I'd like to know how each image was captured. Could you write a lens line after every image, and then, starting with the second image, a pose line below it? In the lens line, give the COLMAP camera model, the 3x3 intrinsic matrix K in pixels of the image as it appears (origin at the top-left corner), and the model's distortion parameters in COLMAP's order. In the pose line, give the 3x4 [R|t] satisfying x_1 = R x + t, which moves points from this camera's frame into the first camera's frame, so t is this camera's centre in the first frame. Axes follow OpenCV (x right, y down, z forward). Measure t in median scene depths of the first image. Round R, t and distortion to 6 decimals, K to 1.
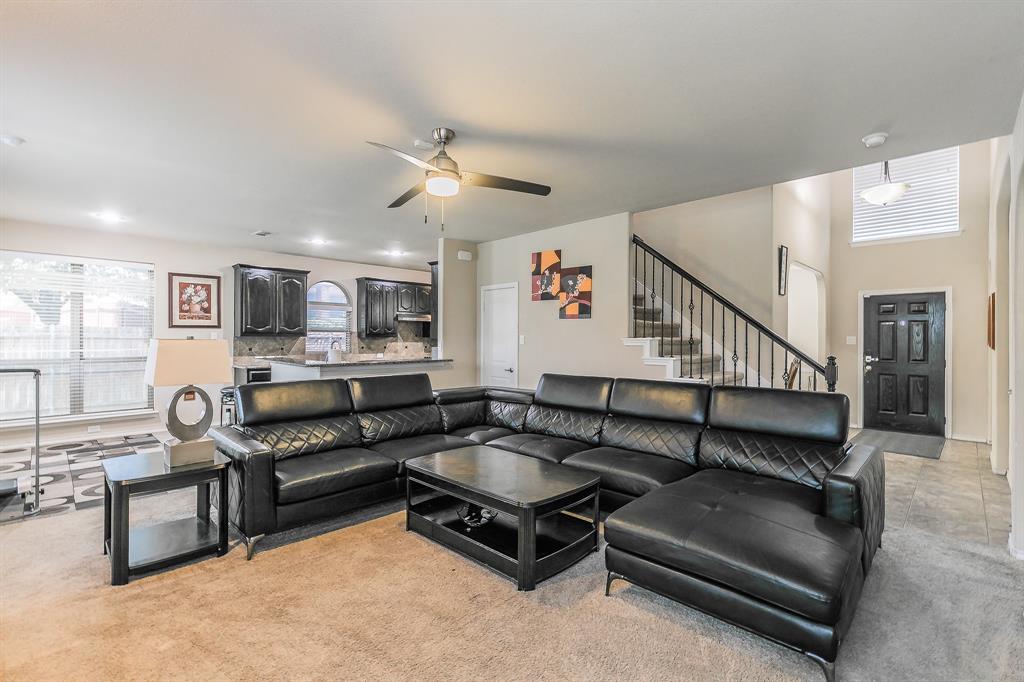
lens RADIAL K [[461.4, 0, 507.4], [0, 461.4, 334.8], [0, 0, 1]] dist [-0.014893, 0.000021]
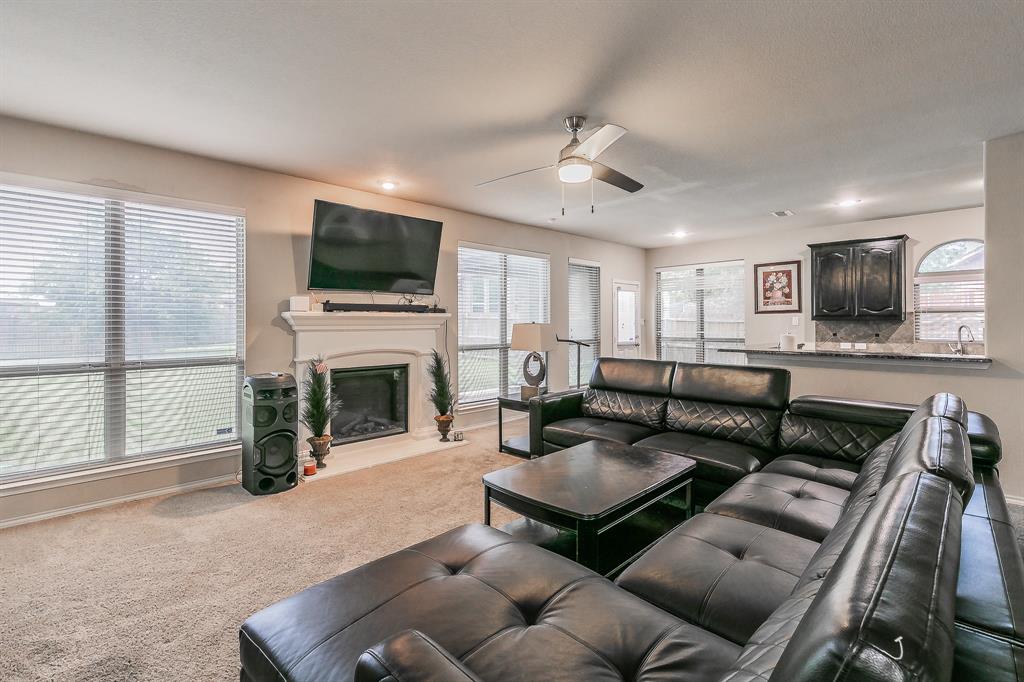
lens RADIAL K [[455.8, 0, 500.1], [0, 455.8, 323.7], [0, 0, 1]] dist [-0.001491, -0.000086]
pose [[-0.019955, -0.000930, -0.999800, 0.396075], [0.009644, 0.999953, -0.001123, 0.004749], [0.999754, -0.009664, -0.019945, 0.387456]]
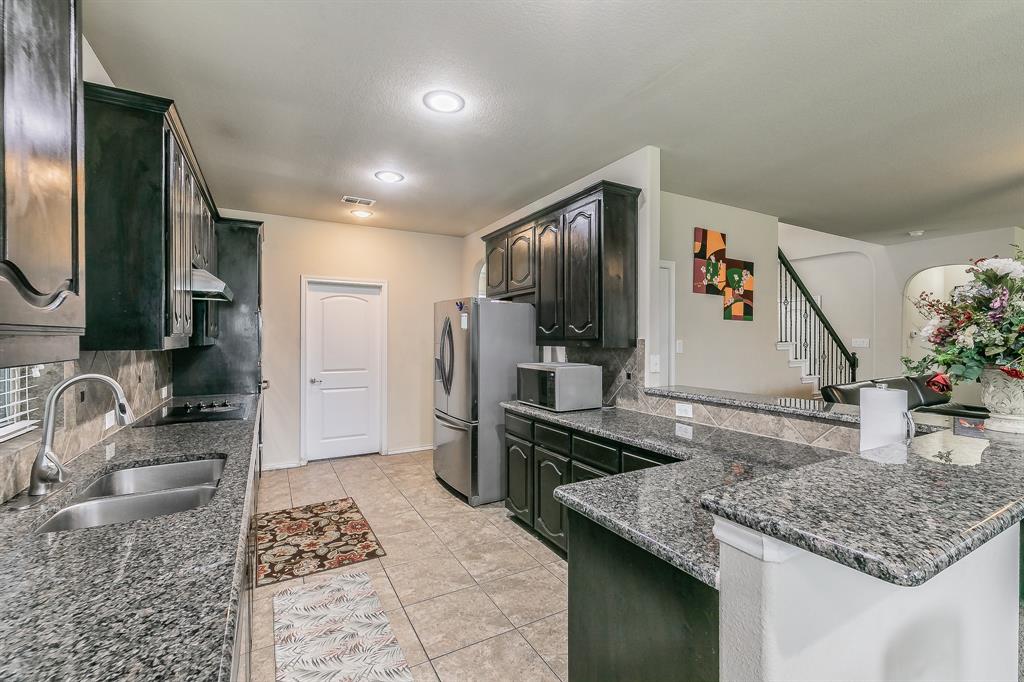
lens RADIAL K [[455.8, 0, 508.0], [0, 455.8, 338.2], [0, 0, 1]] dist [-0.001491, -0.000086]
pose [[0.281427, -0.005370, 0.959568, -0.645954], [-0.006708, 0.999949, 0.007564, -0.004780], [-0.959559, -0.008565, 0.281376, 0.968974]]
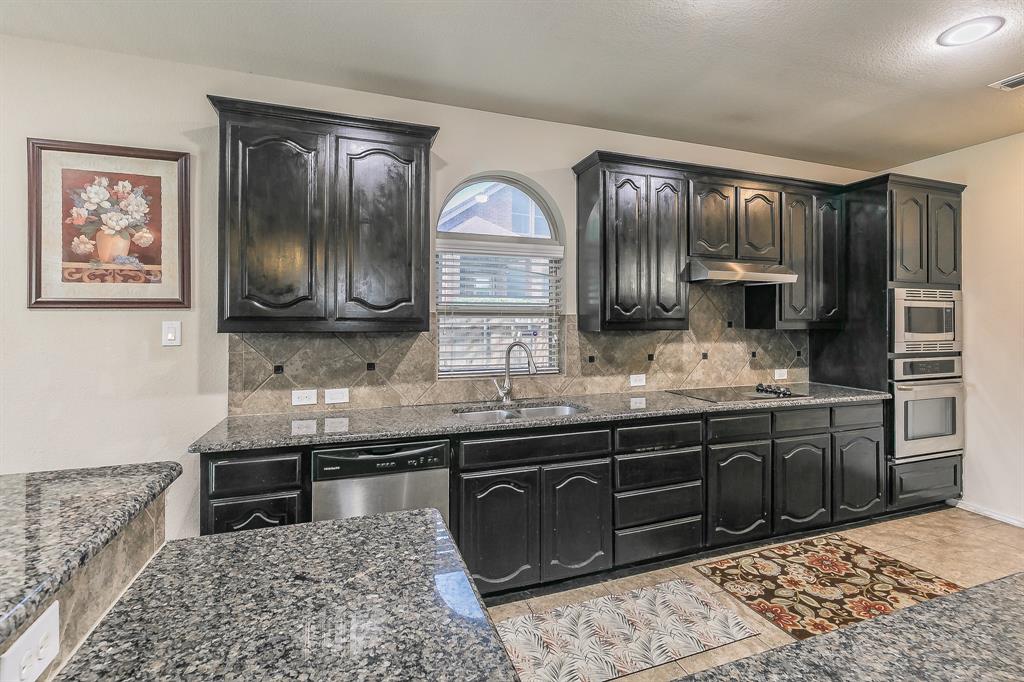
lens RADIAL K [[455.8, 0, 502.6], [0, 455.8, 313.1], [0, 0, 1]] dist [-0.001491, -0.000086]
pose [[0.900792, -0.008679, -0.434164, -0.289876], [0.004893, 0.999940, -0.009837, -0.006475], [0.434223, 0.006737, 0.900780, 0.844767]]
